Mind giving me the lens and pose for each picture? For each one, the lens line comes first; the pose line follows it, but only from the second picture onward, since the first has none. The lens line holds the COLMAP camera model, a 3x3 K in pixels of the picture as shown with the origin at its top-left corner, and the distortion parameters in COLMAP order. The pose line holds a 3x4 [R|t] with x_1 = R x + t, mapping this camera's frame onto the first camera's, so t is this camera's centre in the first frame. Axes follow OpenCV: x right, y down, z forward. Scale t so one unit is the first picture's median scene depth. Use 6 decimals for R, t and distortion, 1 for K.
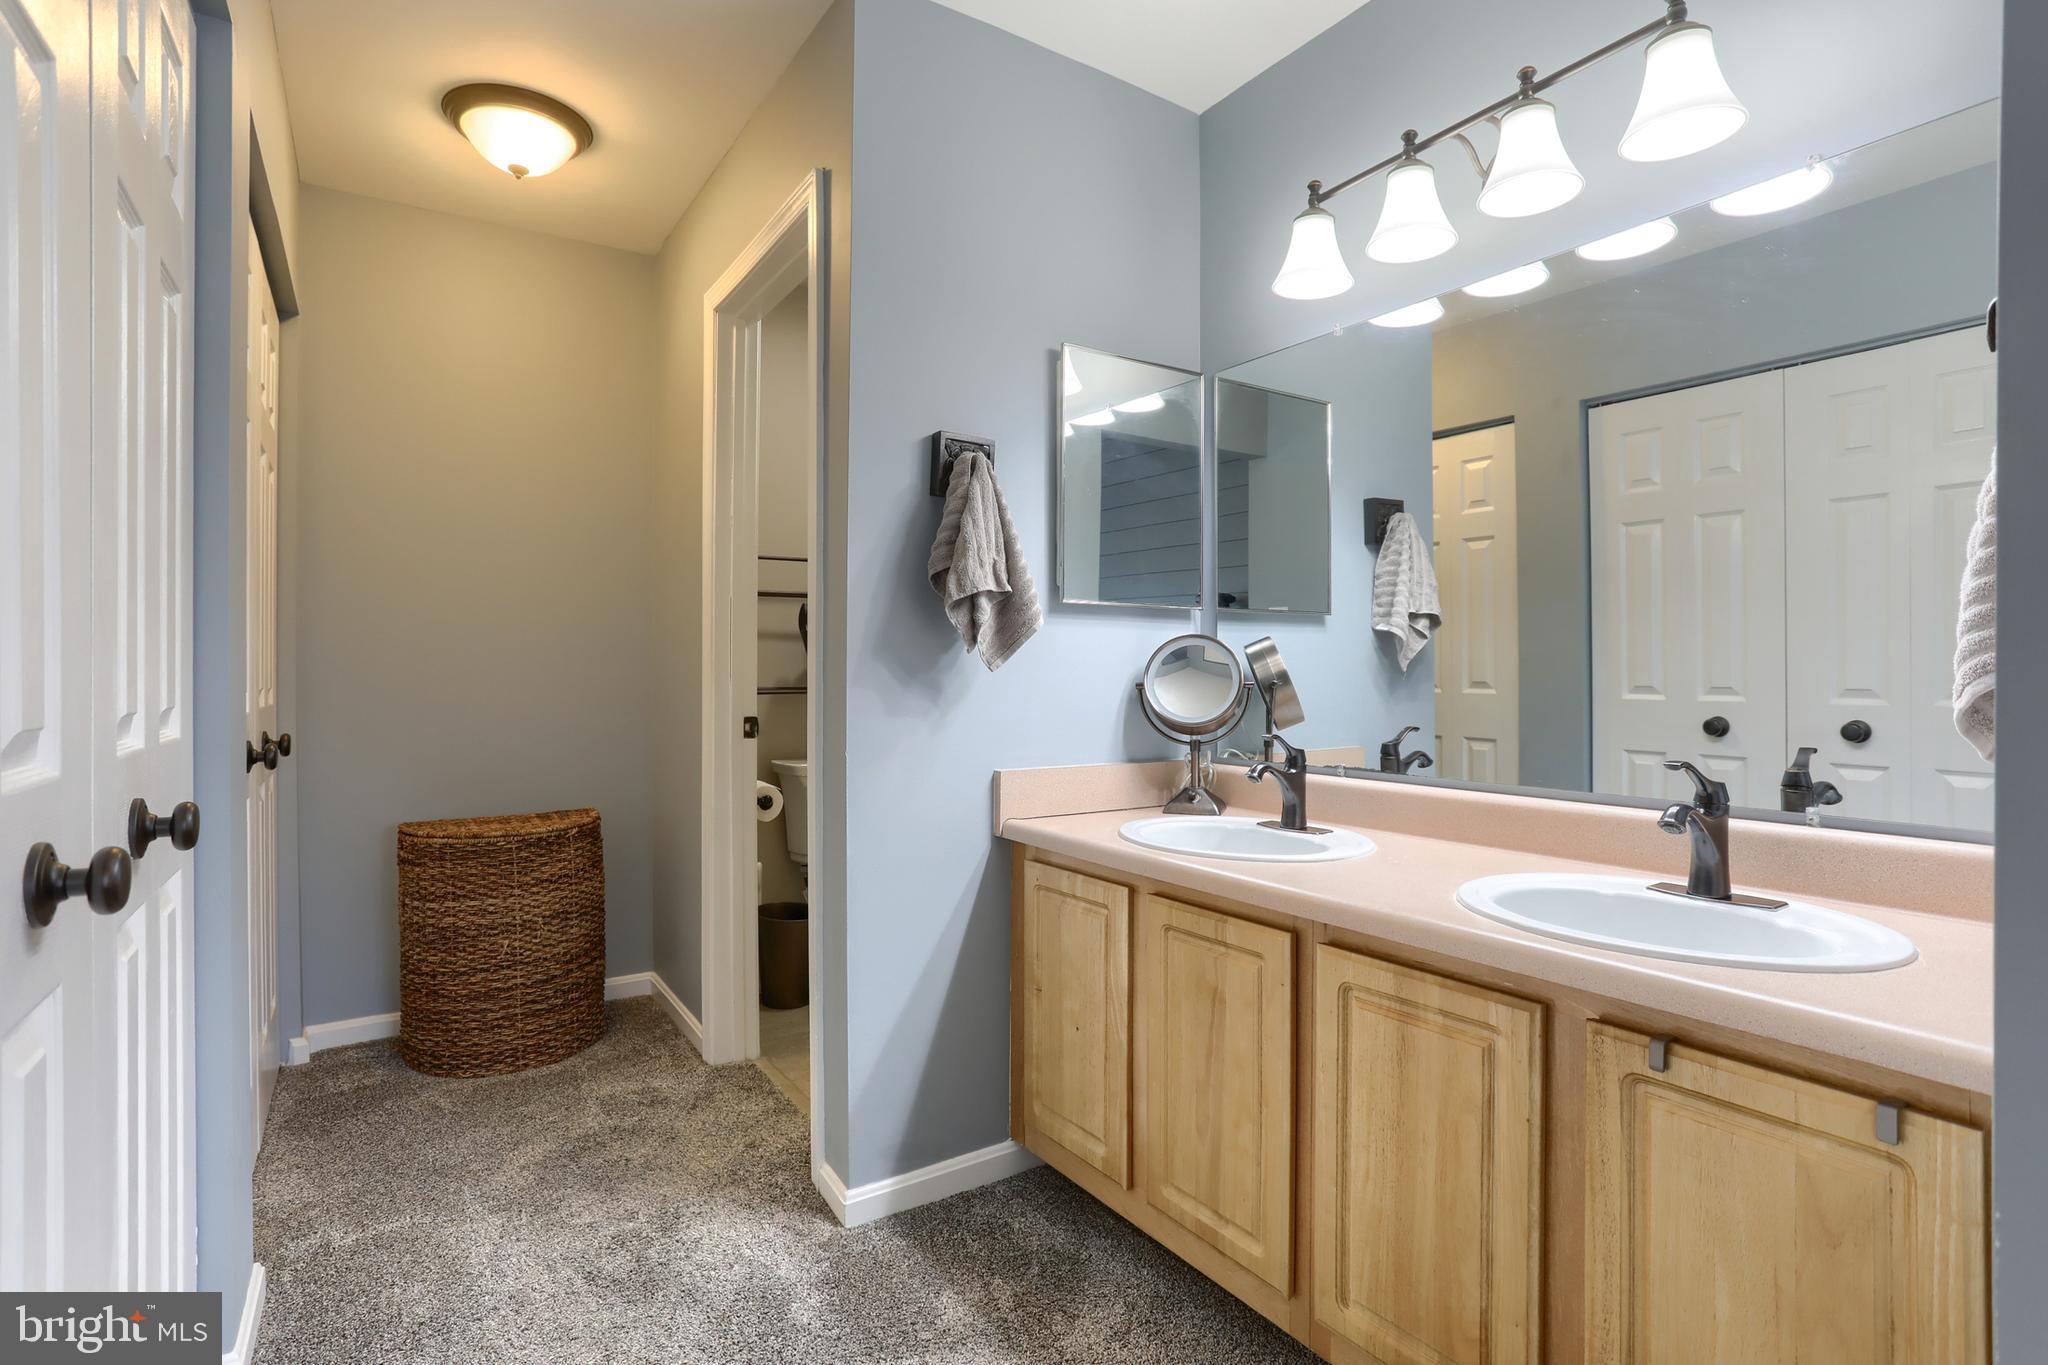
lens RADIAL K [[1041.8, 0, 1021.0], [0, 1041.8, 662.3], [0, 0, 1]] dist [-0.067361, 0.038621]
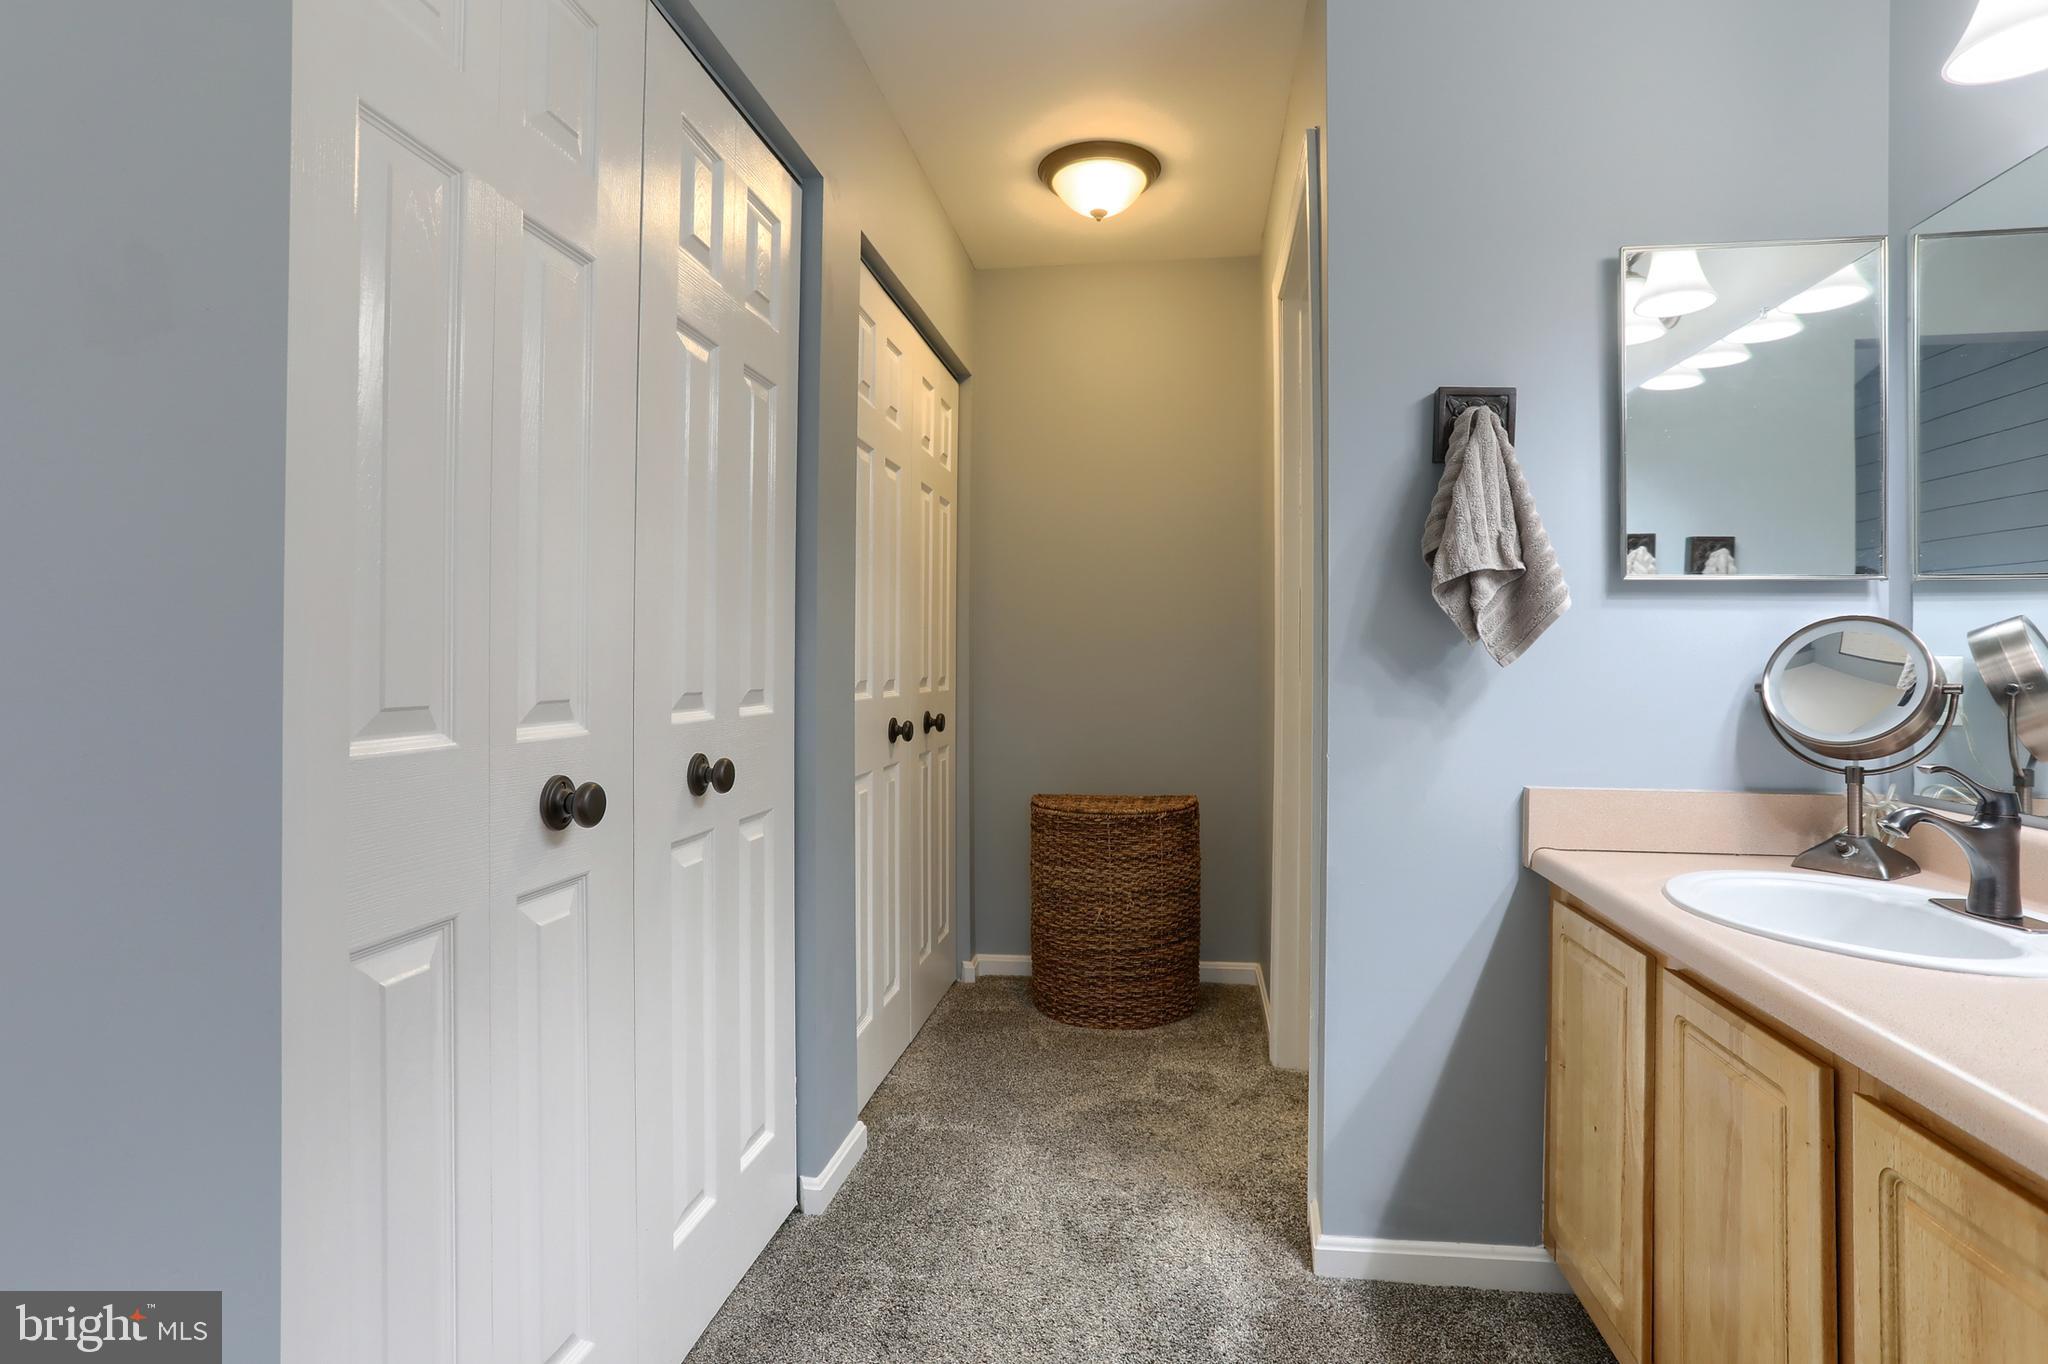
lens RADIAL K [[1053.7, 0, 1026.8], [0, 1053.7, 642.8], [0, 0, 1]] dist [-0.059696, 0.034832]
pose [[0.734083, -0.009800, -0.678989, 0.241255], [0.000934, 0.999909, -0.013422, 0.000293], [0.679059, 0.009219, 0.734026, 0.125702]]
